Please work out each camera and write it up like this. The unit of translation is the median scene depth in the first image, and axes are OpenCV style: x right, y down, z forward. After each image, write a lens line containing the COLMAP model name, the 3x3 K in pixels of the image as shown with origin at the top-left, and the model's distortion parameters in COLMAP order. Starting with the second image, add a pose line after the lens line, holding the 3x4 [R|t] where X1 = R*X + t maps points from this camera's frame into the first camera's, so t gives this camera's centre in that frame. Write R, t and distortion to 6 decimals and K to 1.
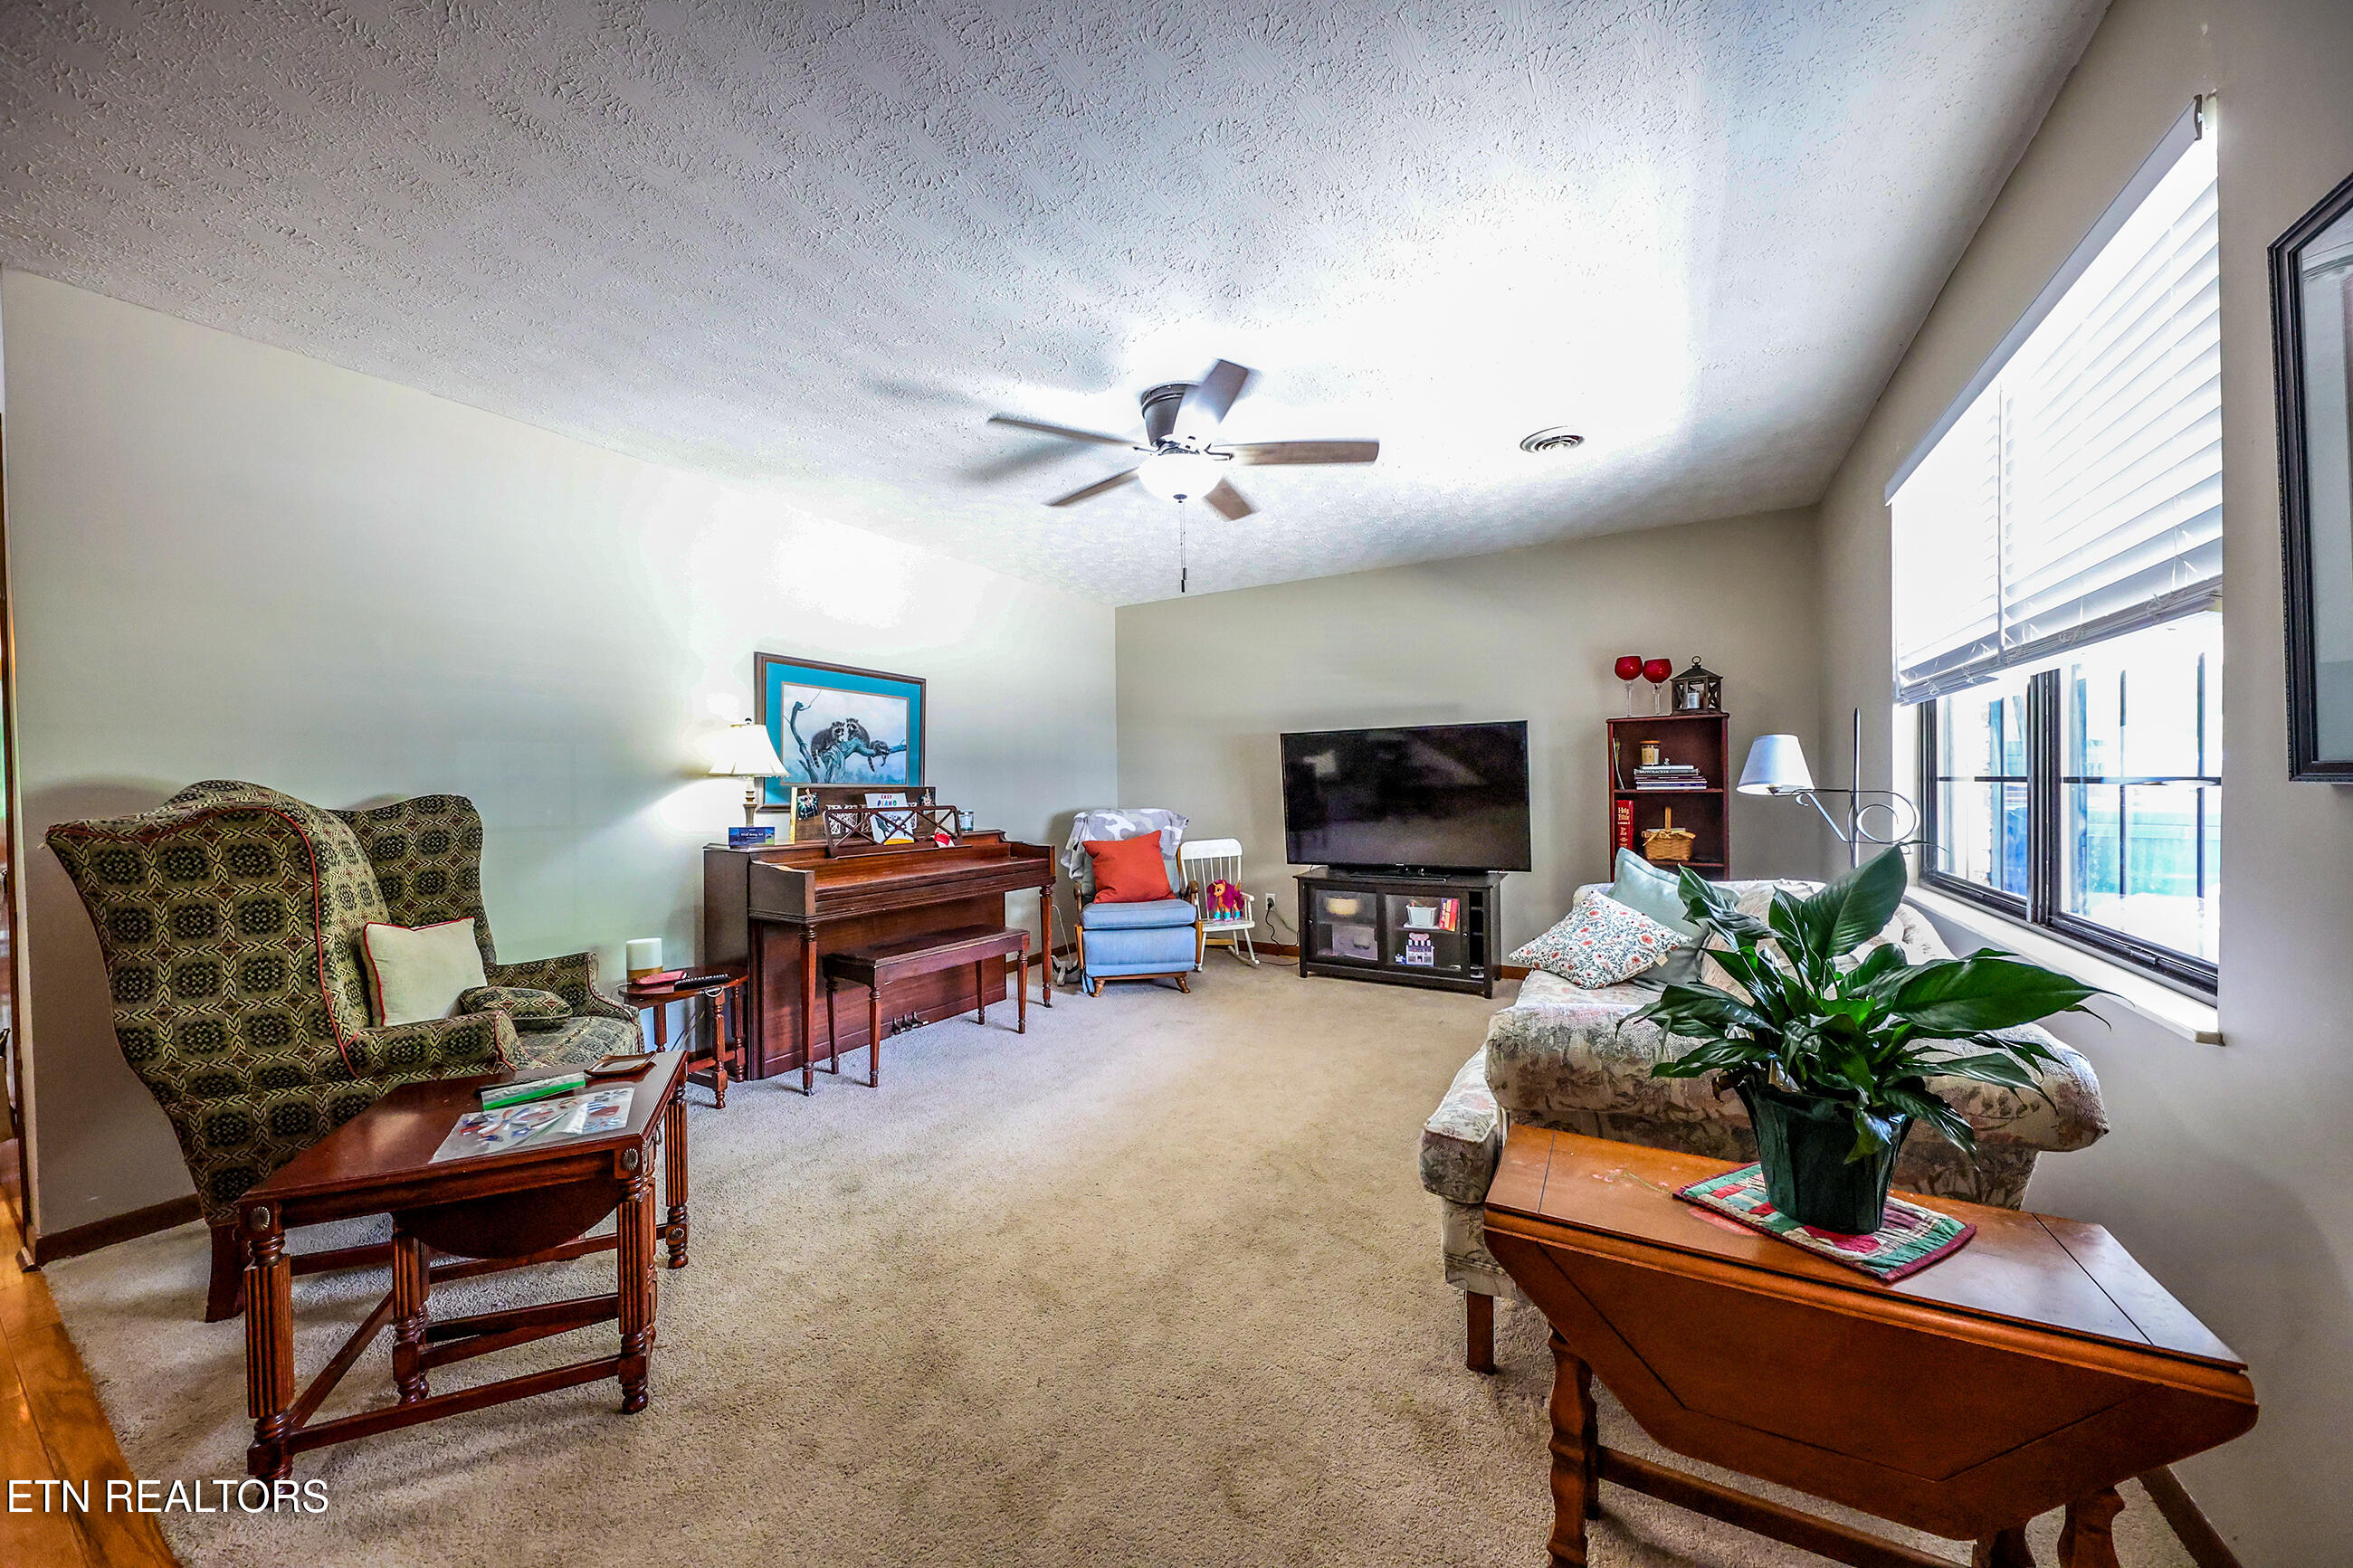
lens RADIAL K [[812.4, 0, 1177.6], [0, 812.4, 792.1], [0, 0, 1]] dist [0.009562, -0.005684]
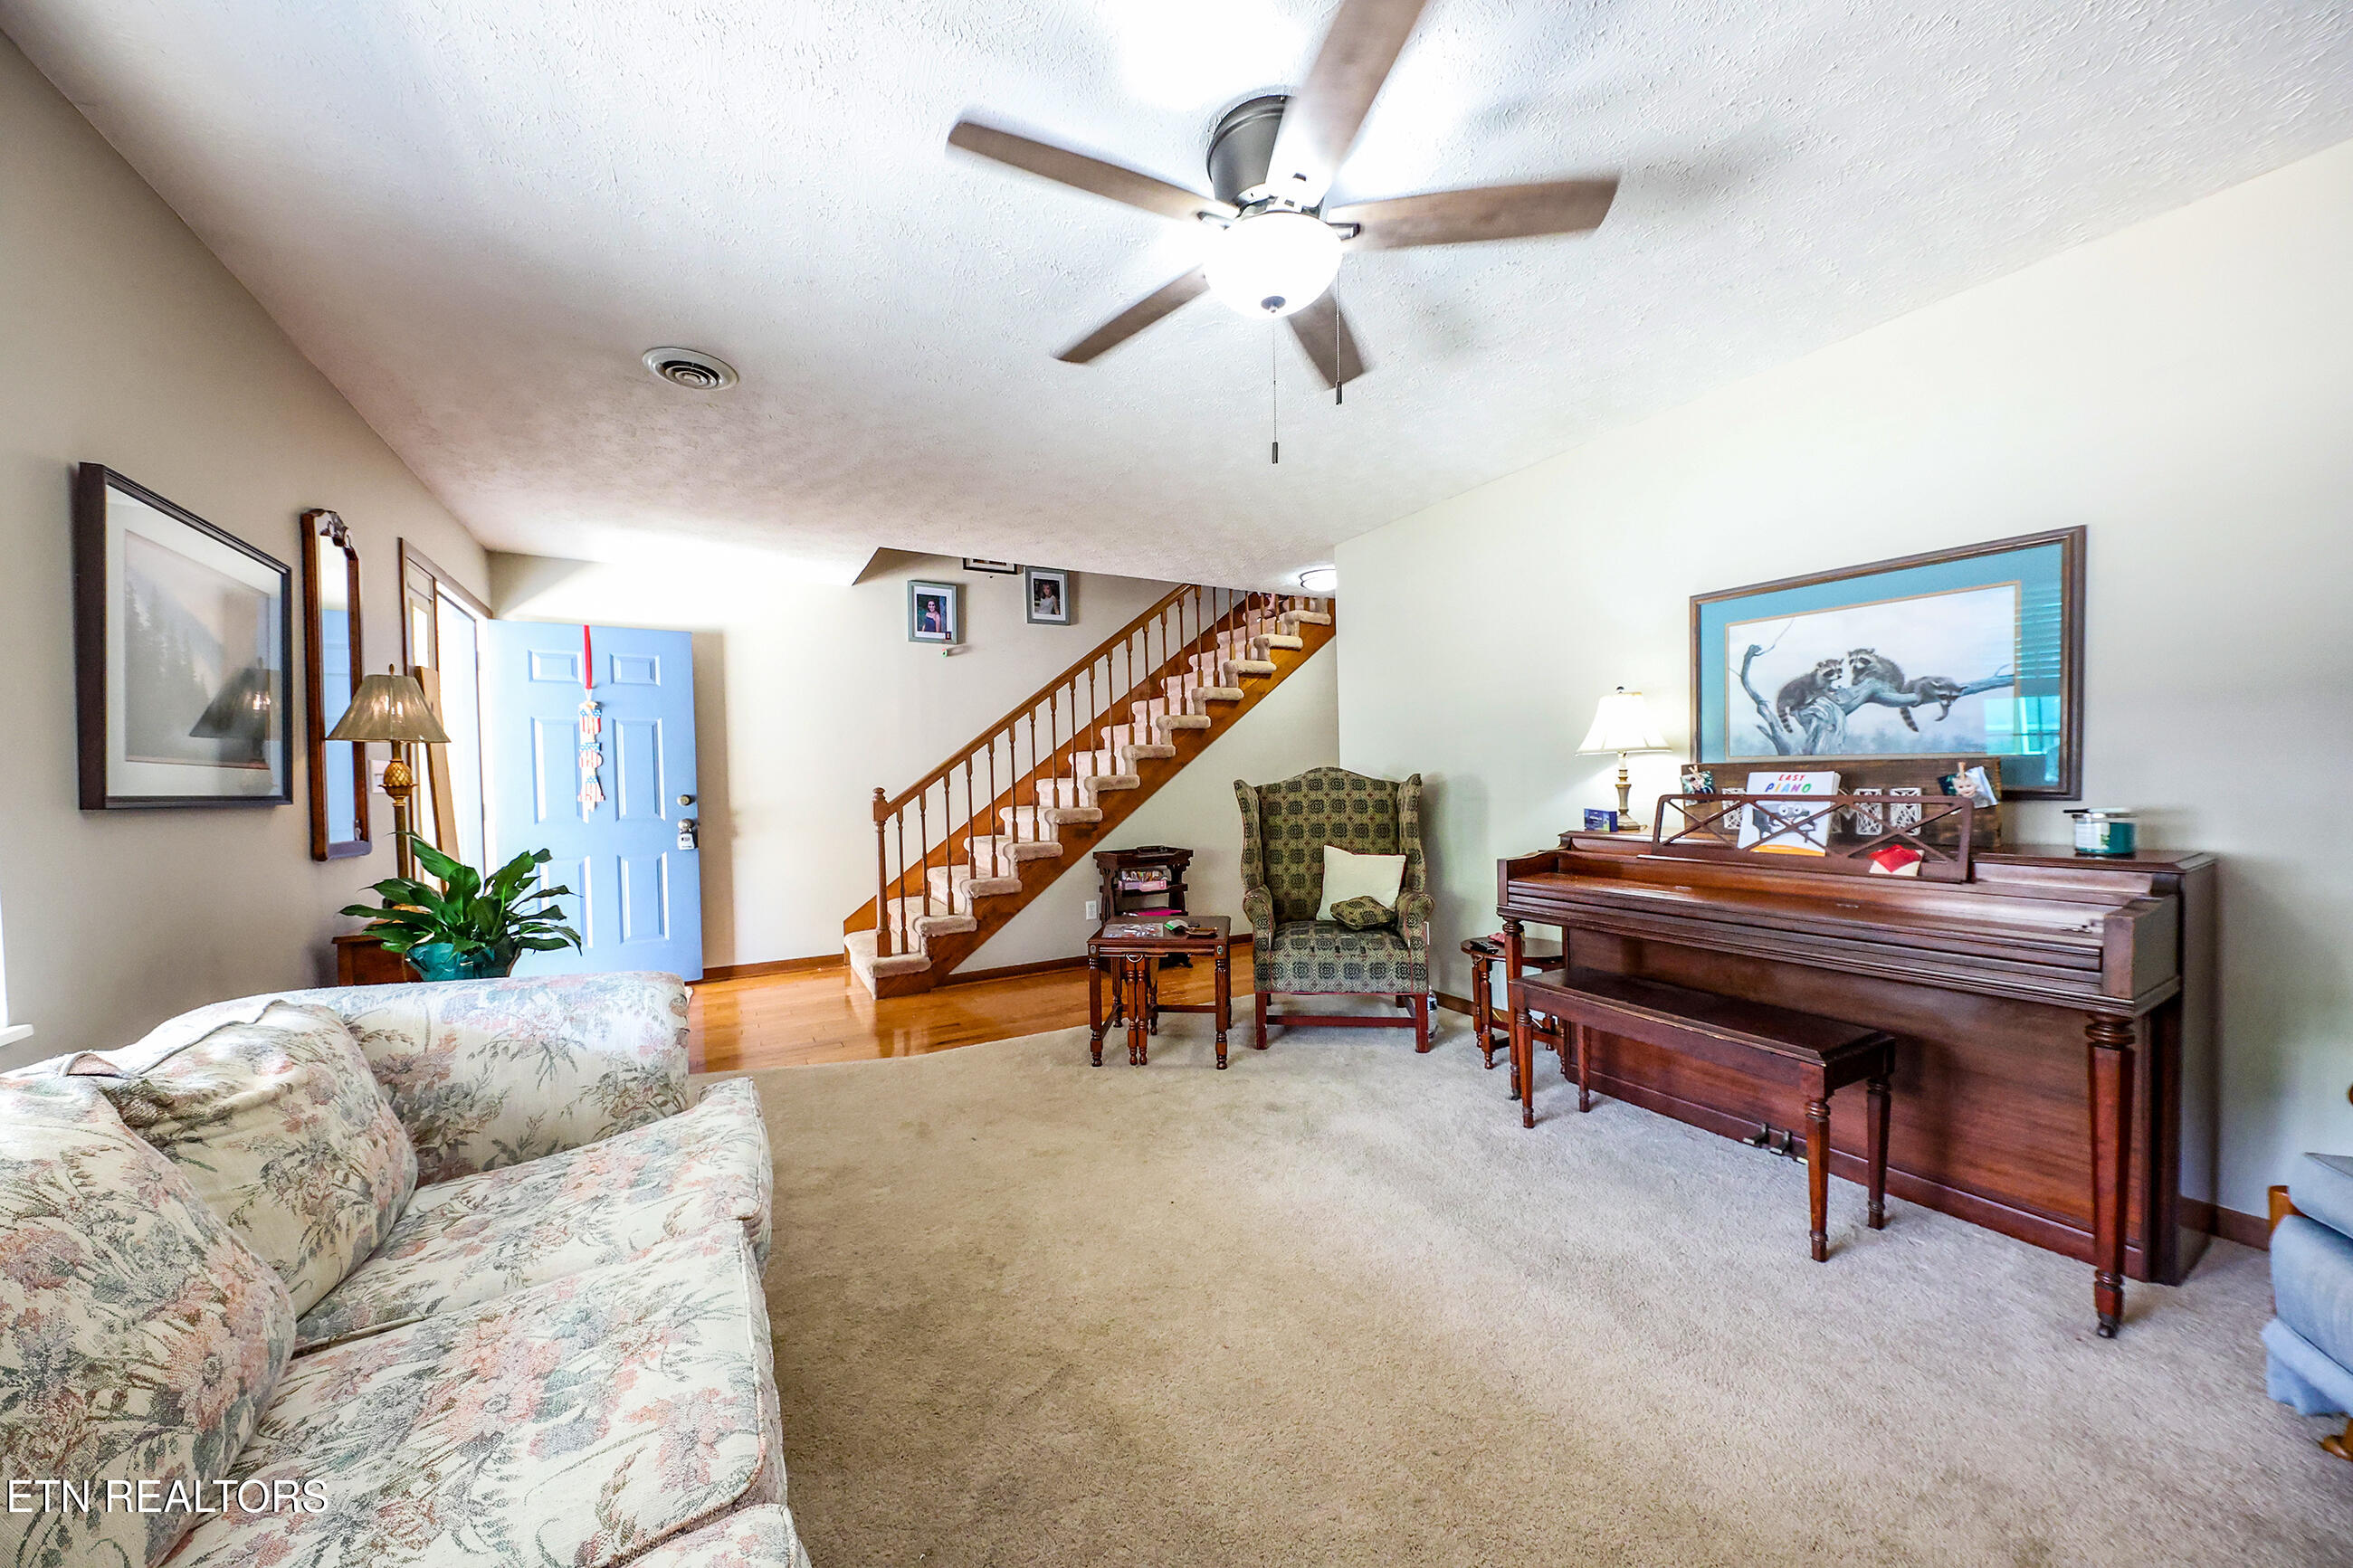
lens RADIAL K [[812.4, 0, 1177.6], [0, 812.4, 792.1], [0, 0, 1]] dist [0.009562, -0.005684]
pose [[-0.497920, 0.038592, -0.866364, 0.485360], [0.026136, 0.999223, 0.029490, -0.016153], [0.866829, -0.007959, -0.498542, 1.034682]]
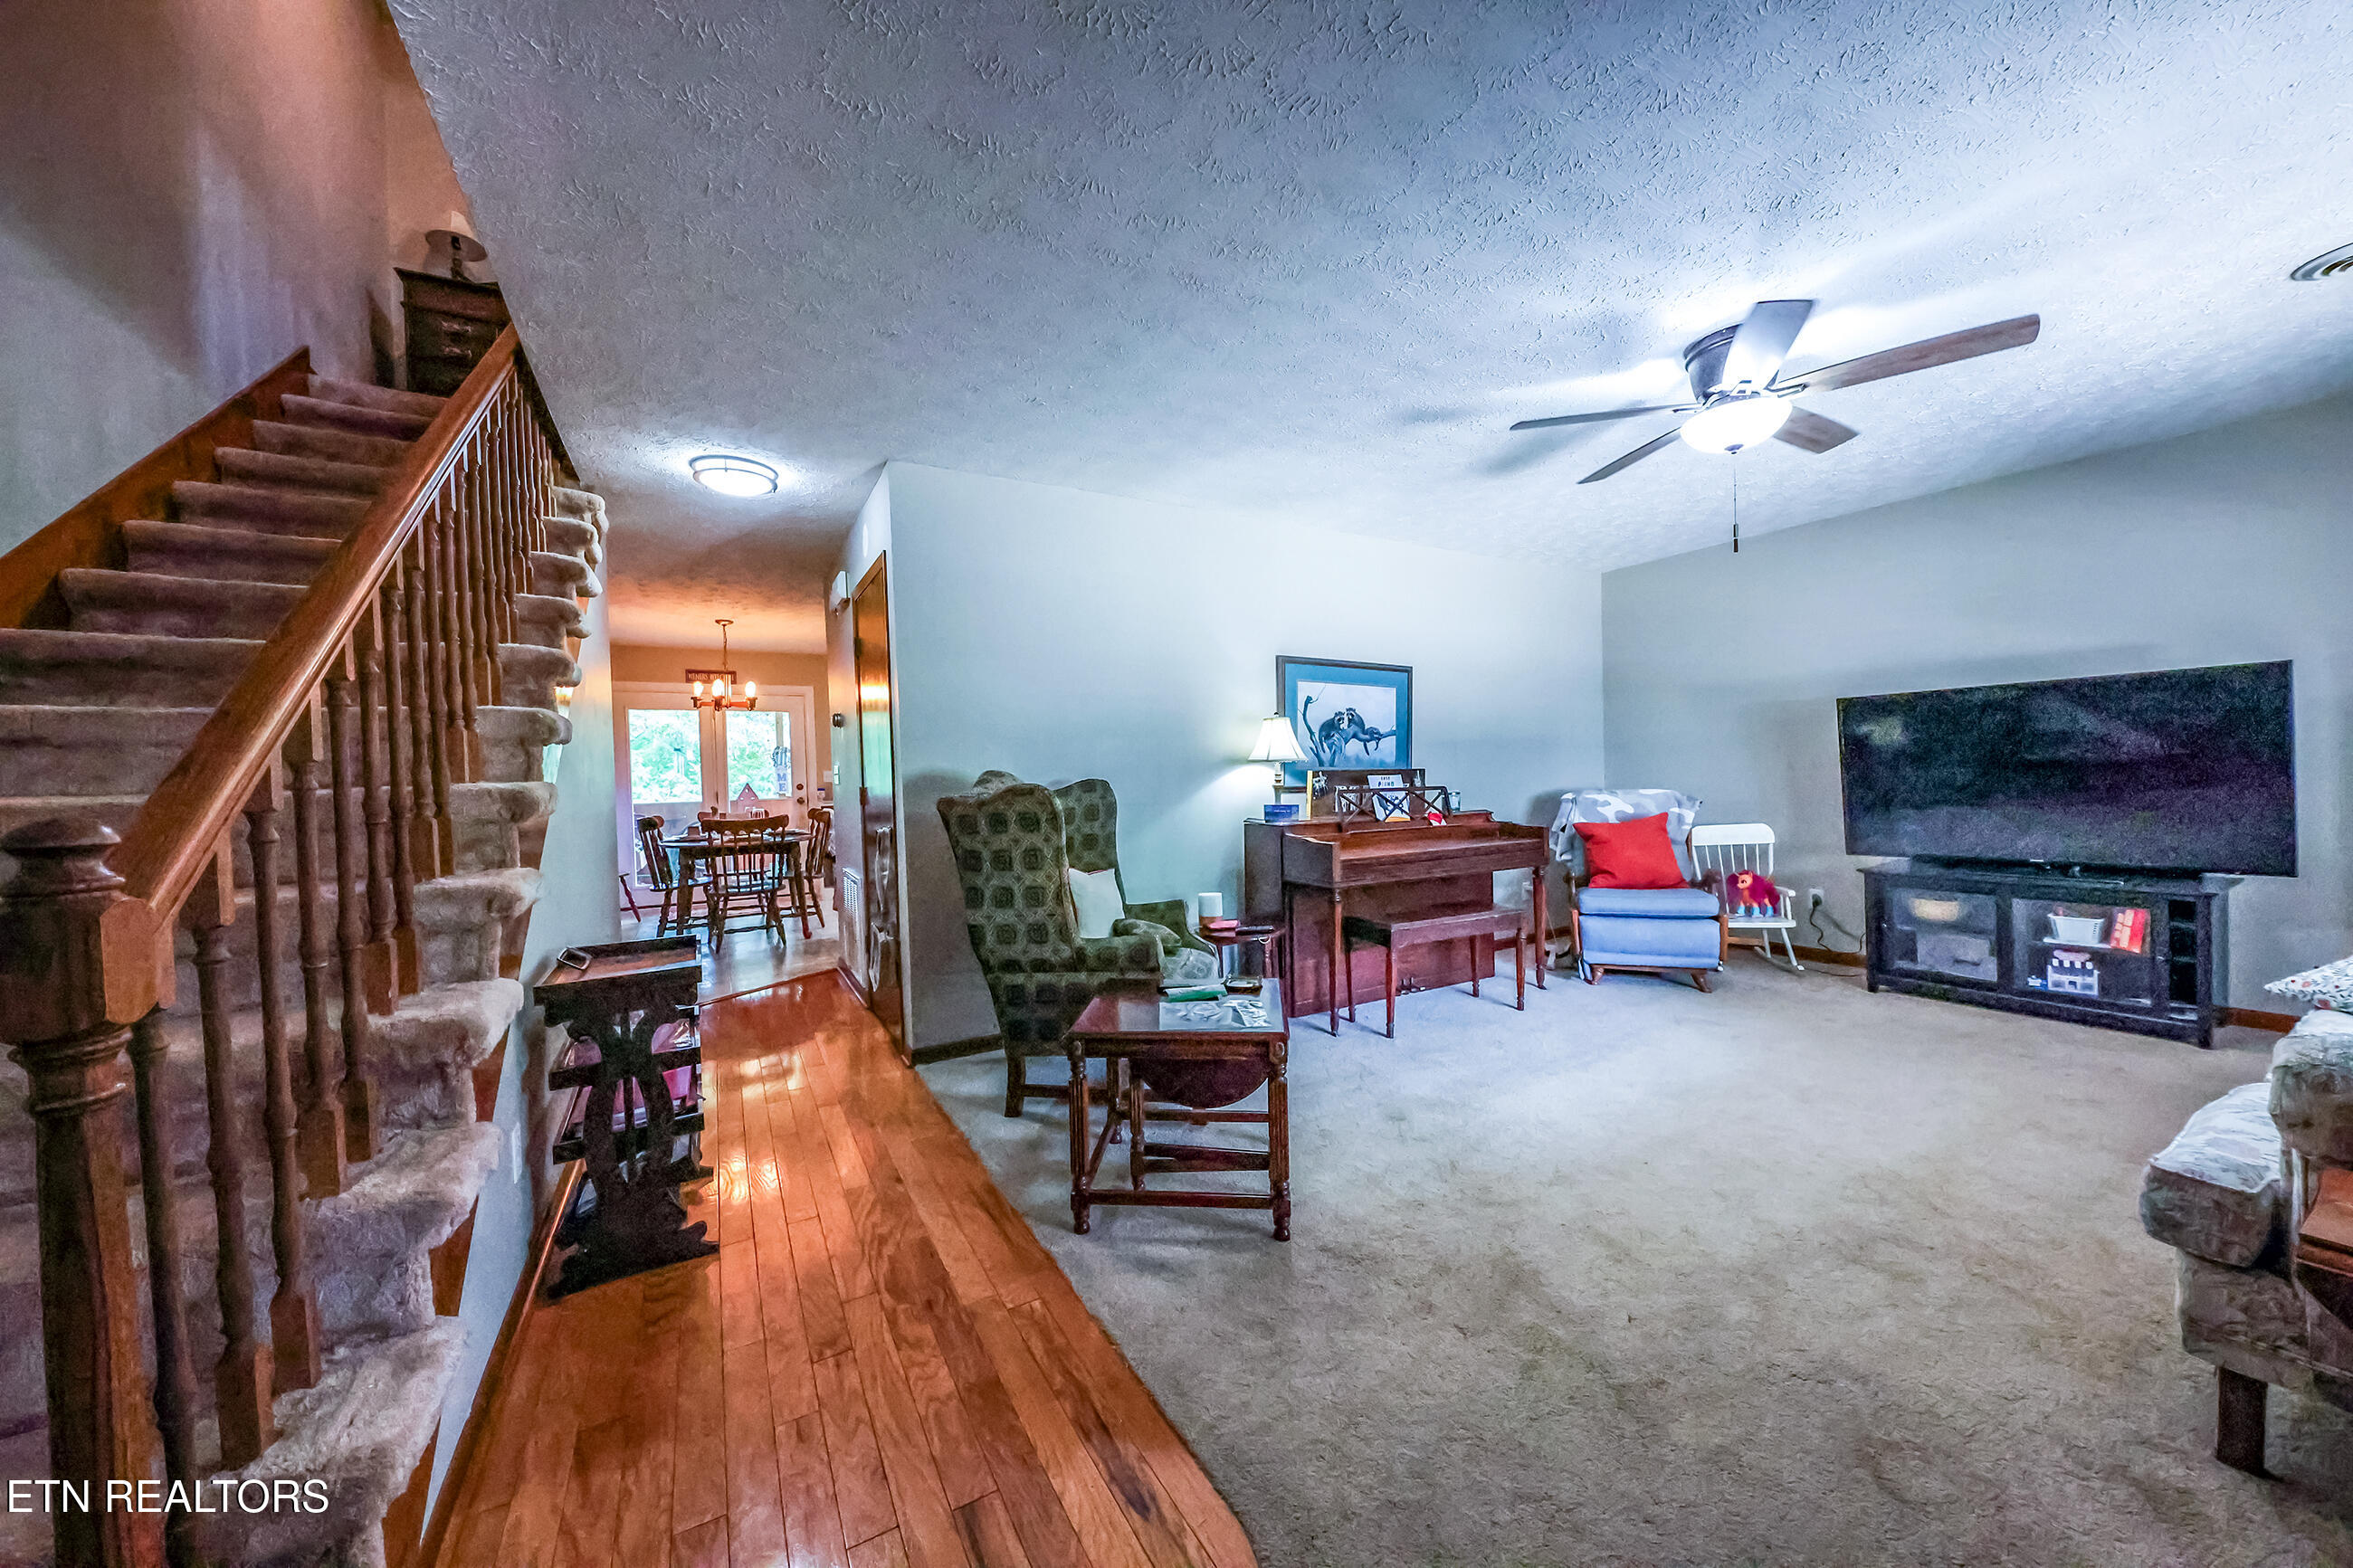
lens RADIAL K [[812.4, 0, 1177.6], [0, 812.4, 792.1], [0, 0, 1]] dist [0.009562, -0.005684]
pose [[0.868798, -0.000893, -0.495166, -0.069024], [0.011546, 0.999763, 0.018455, 0.001392], [0.495032, -0.021751, 0.868602, -0.096584]]
